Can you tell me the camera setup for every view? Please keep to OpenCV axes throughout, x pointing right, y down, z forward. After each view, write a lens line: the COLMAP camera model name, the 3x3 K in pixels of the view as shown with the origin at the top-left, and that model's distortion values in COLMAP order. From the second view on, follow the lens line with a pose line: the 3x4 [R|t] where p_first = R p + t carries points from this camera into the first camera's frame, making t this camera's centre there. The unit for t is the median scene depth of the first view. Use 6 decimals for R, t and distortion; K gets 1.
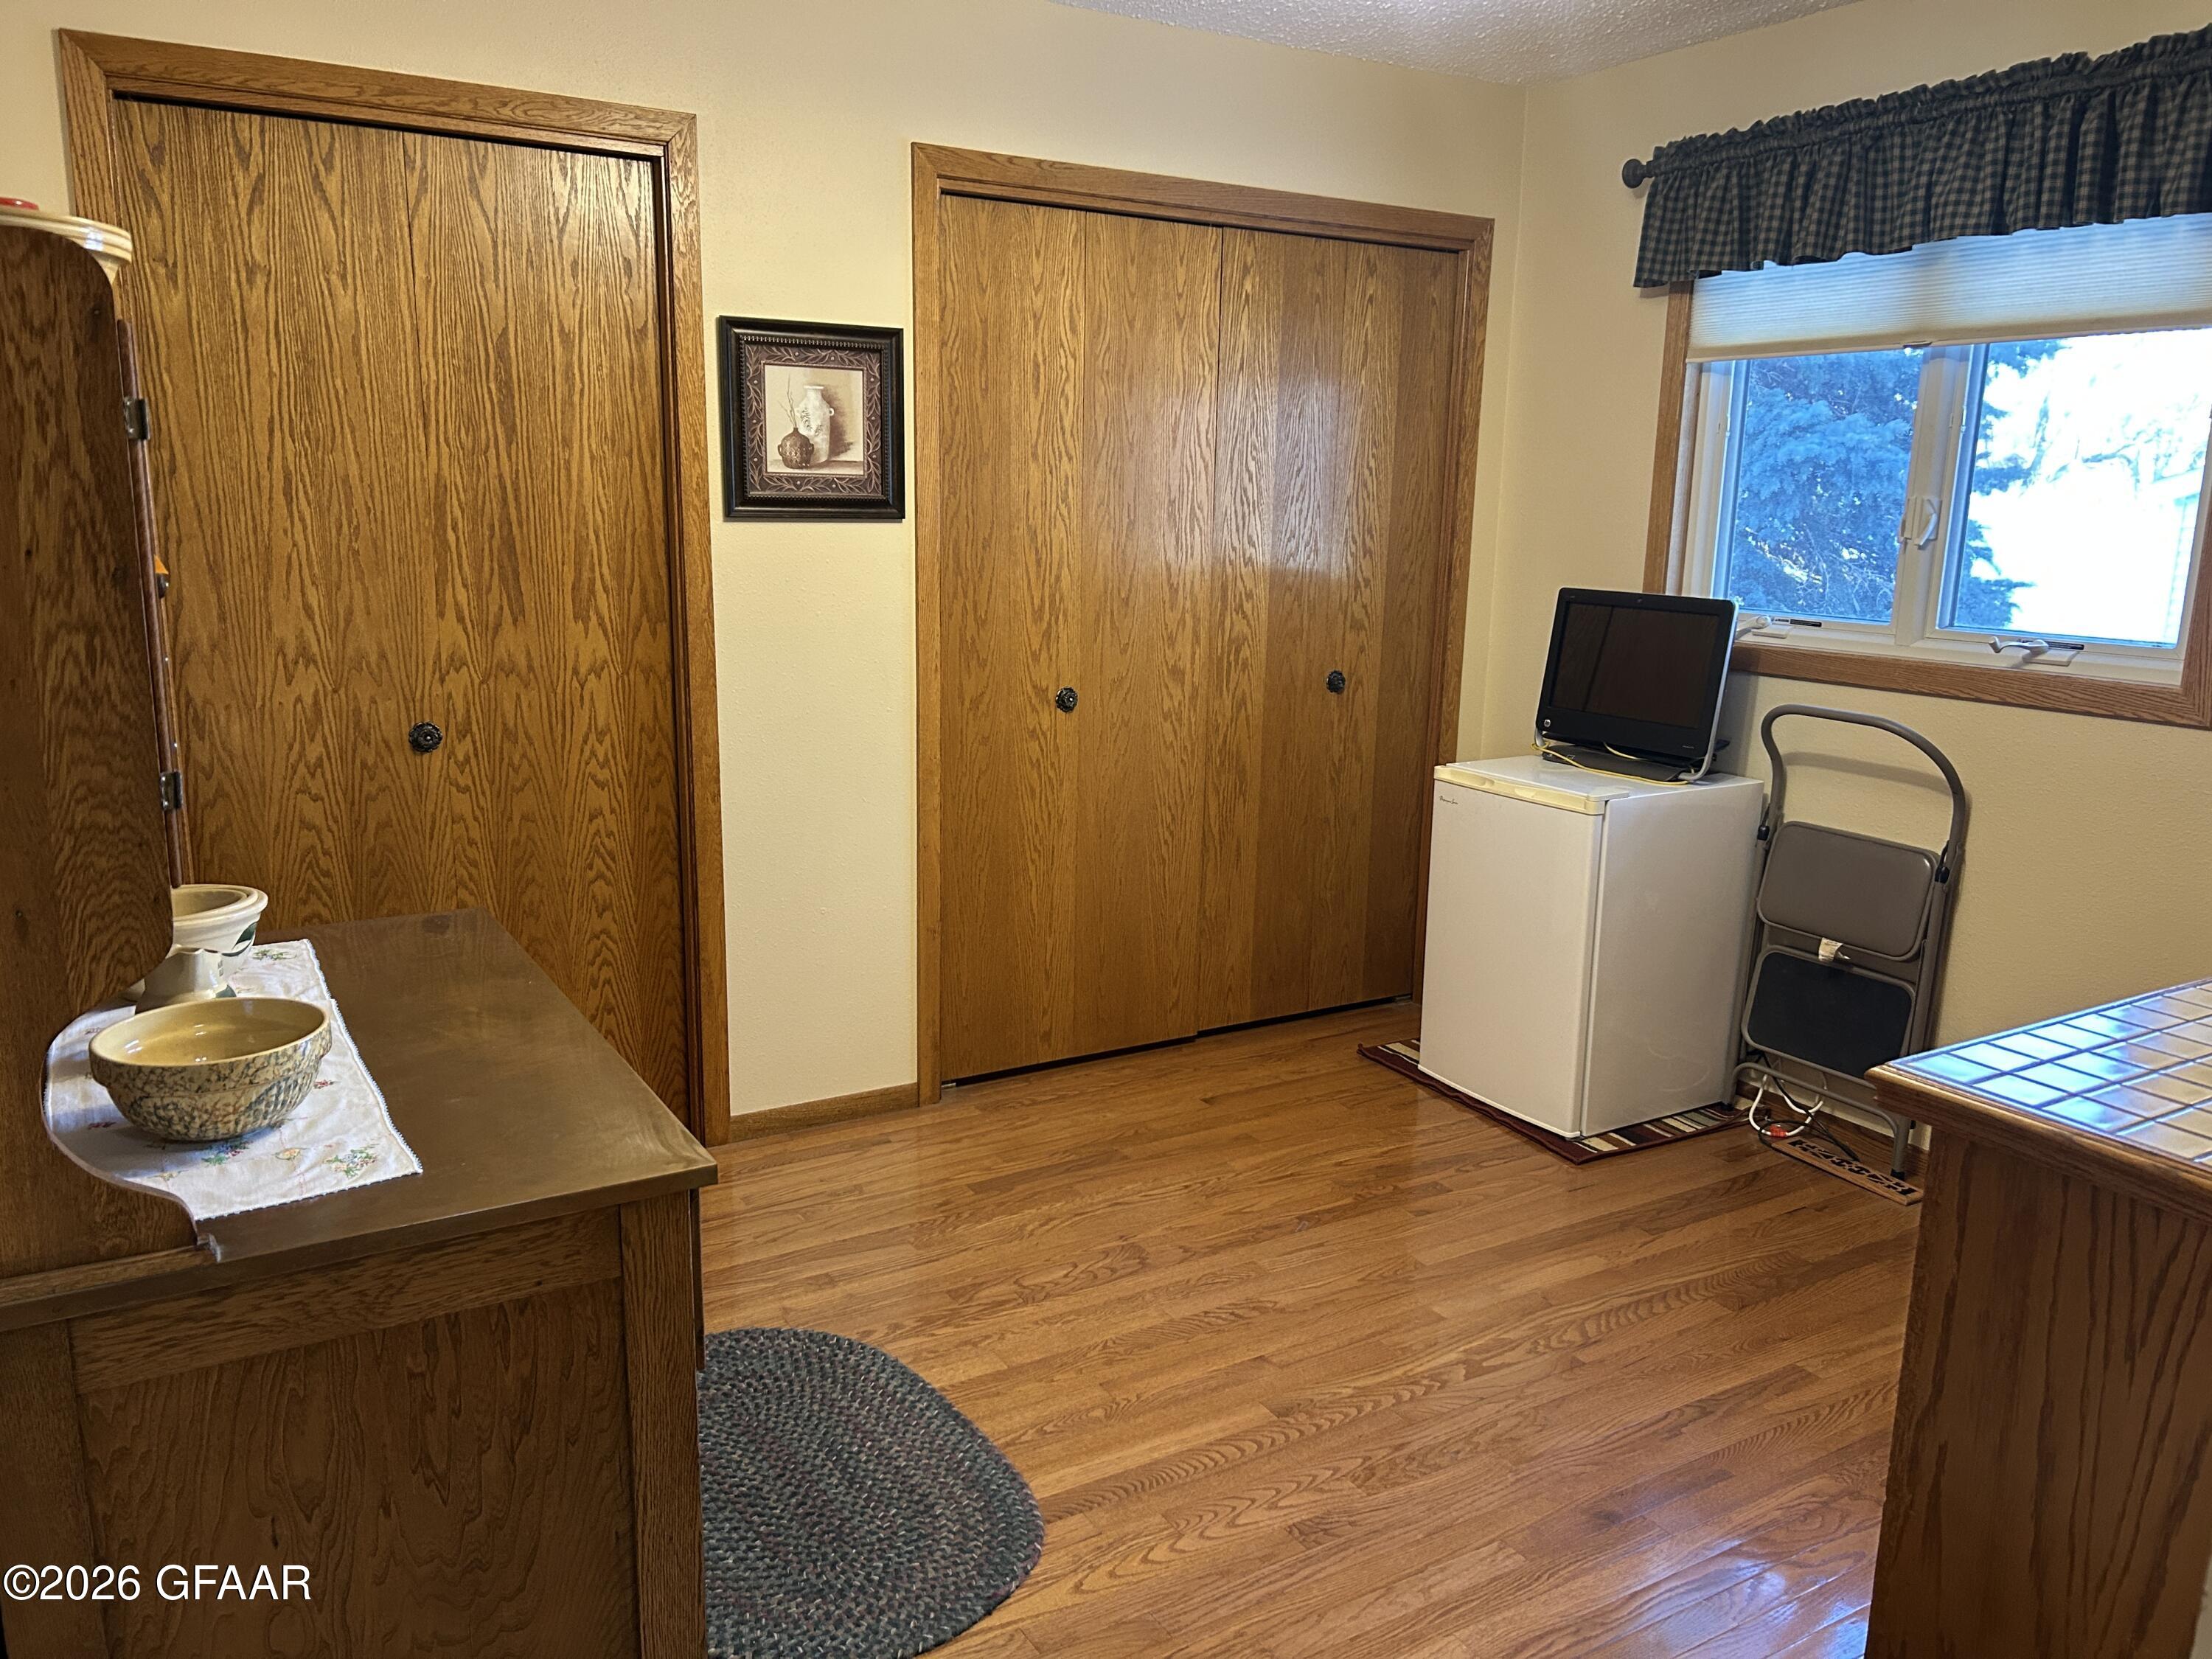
lens RADIAL K [[1657.8, 0, 1109.3], [0, 1657.8, 834.0], [0, 0, 1]] dist [0.058121, -0.041889]
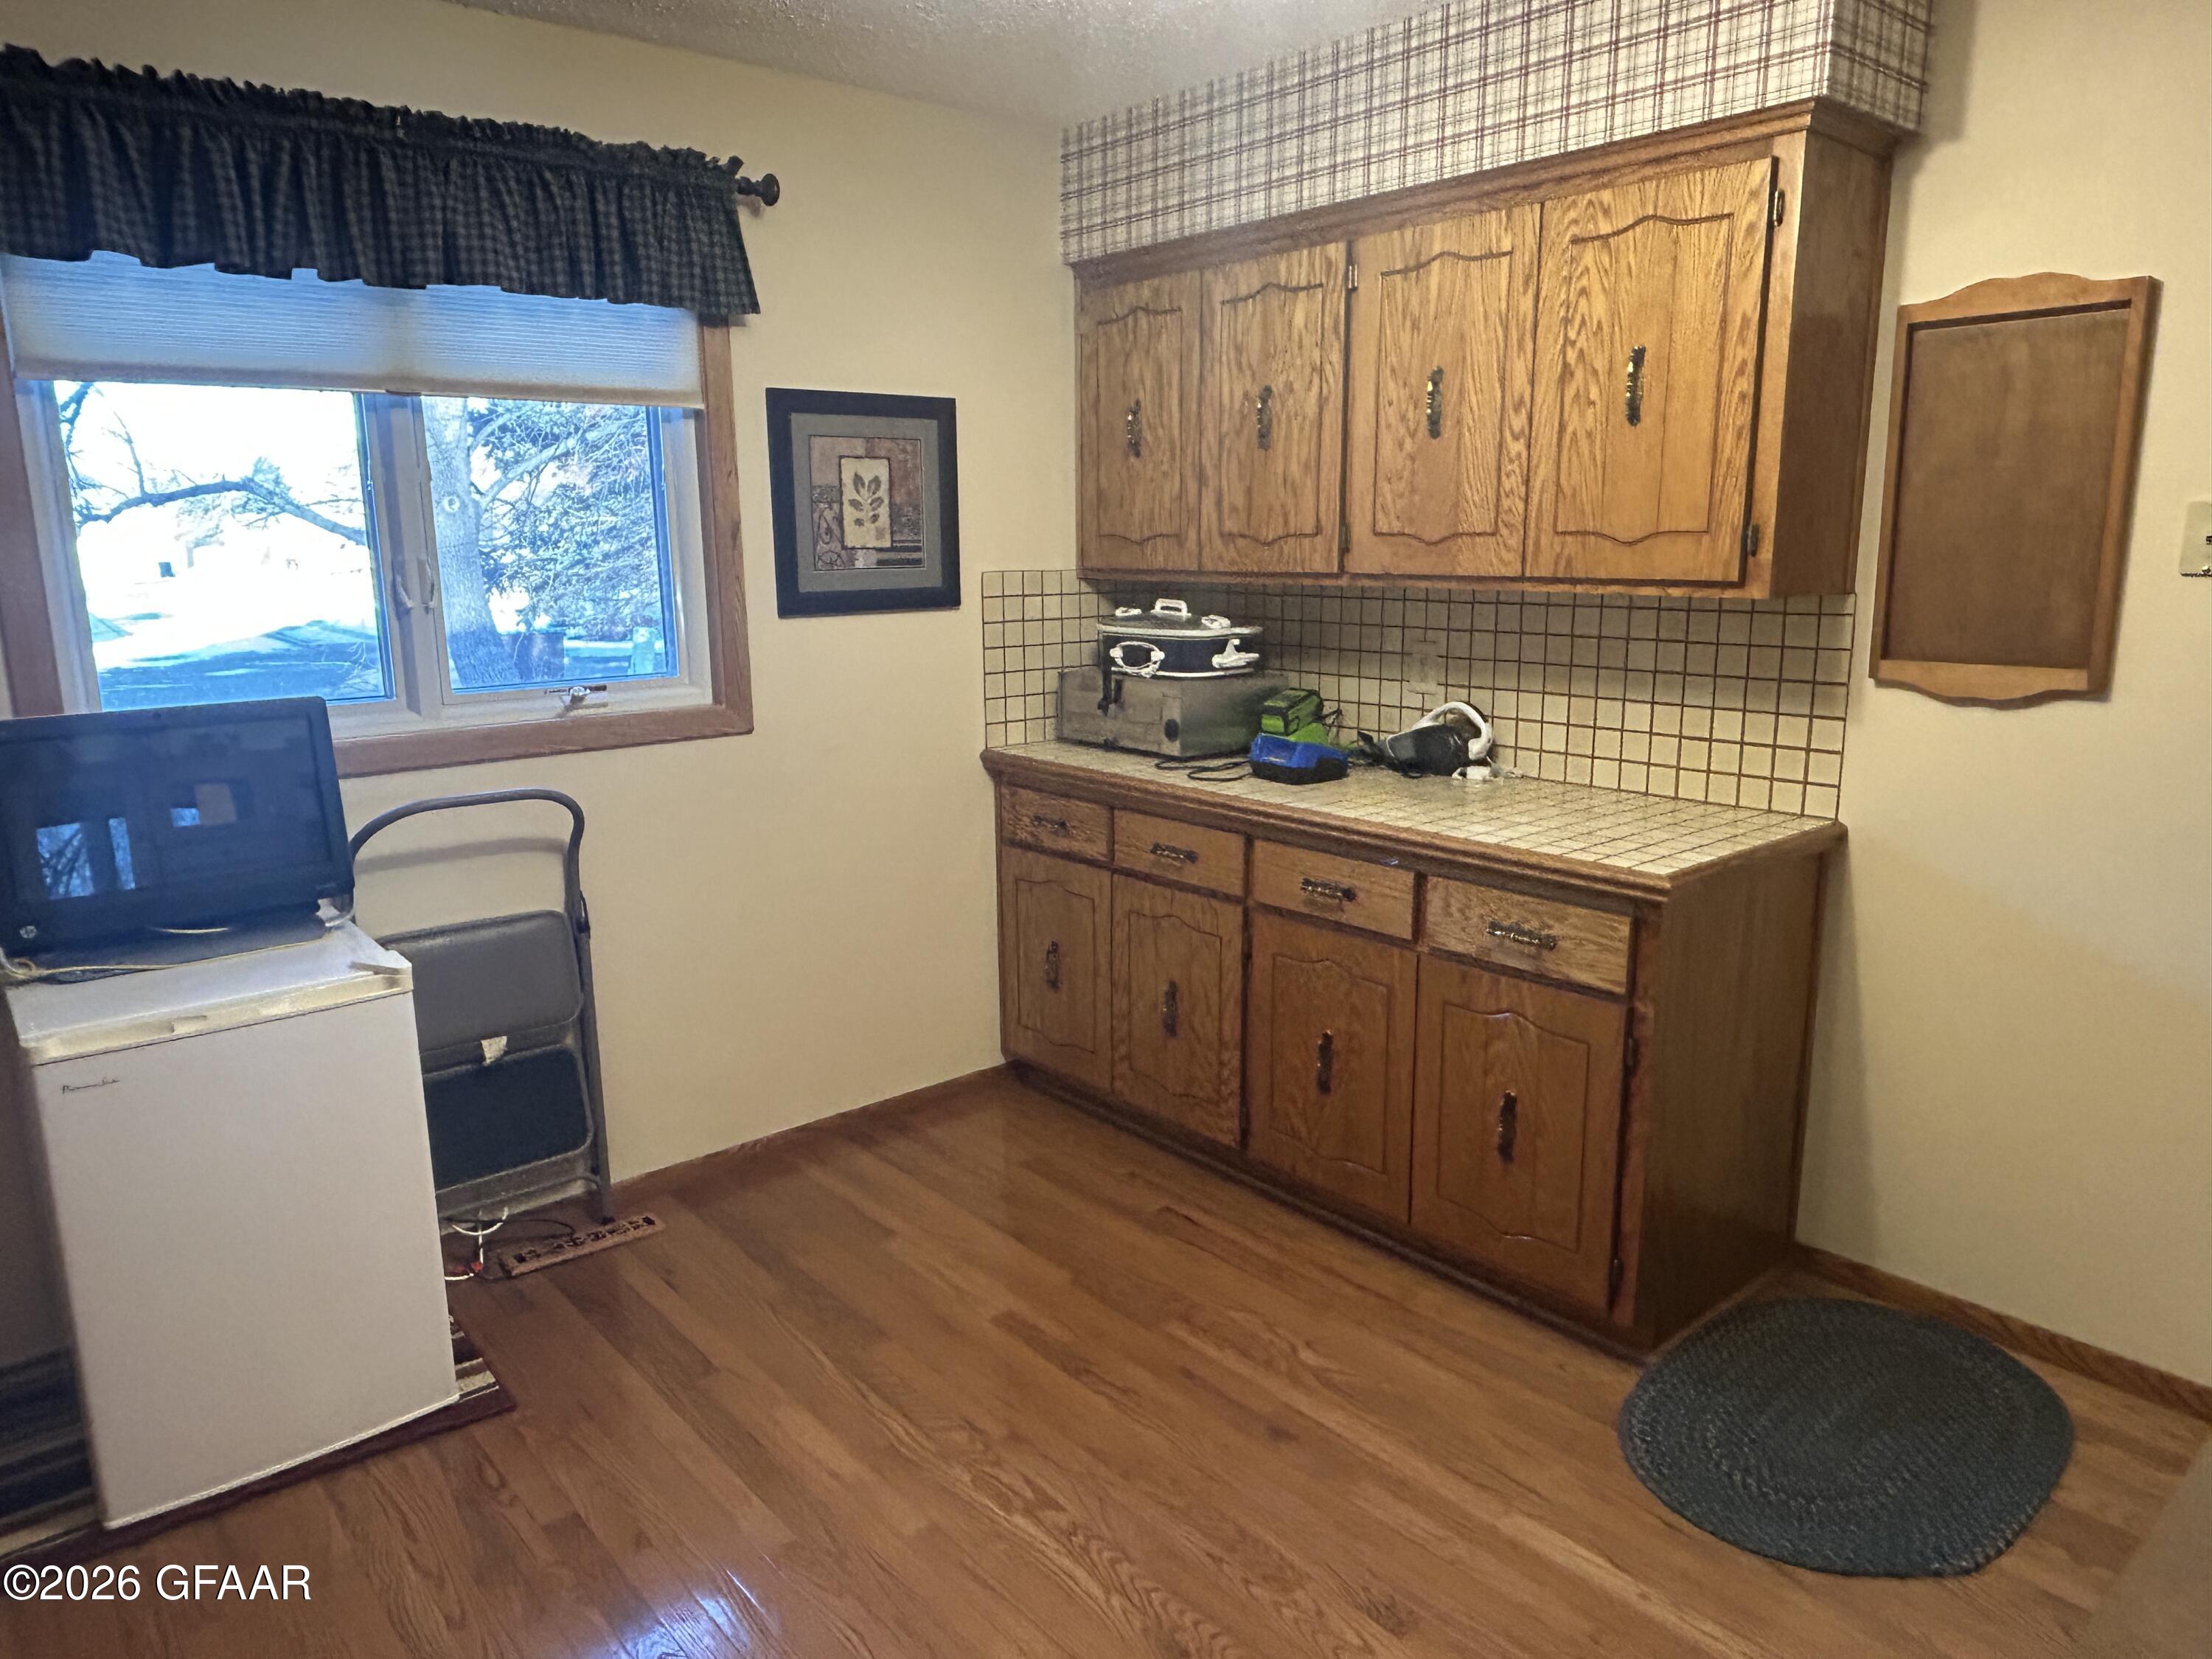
lens RADIAL K [[1462.7, 0, 1110.3], [0, 1462.7, 823.5], [0, 0, 1]] dist [-0.000420, 0.002433]
pose [[-0.163422, -0.216152, 0.962586, -0.387868], [0.210675, 0.945550, 0.248094, -0.183234], [-0.963799, 0.243337, -0.108986, 0.763578]]
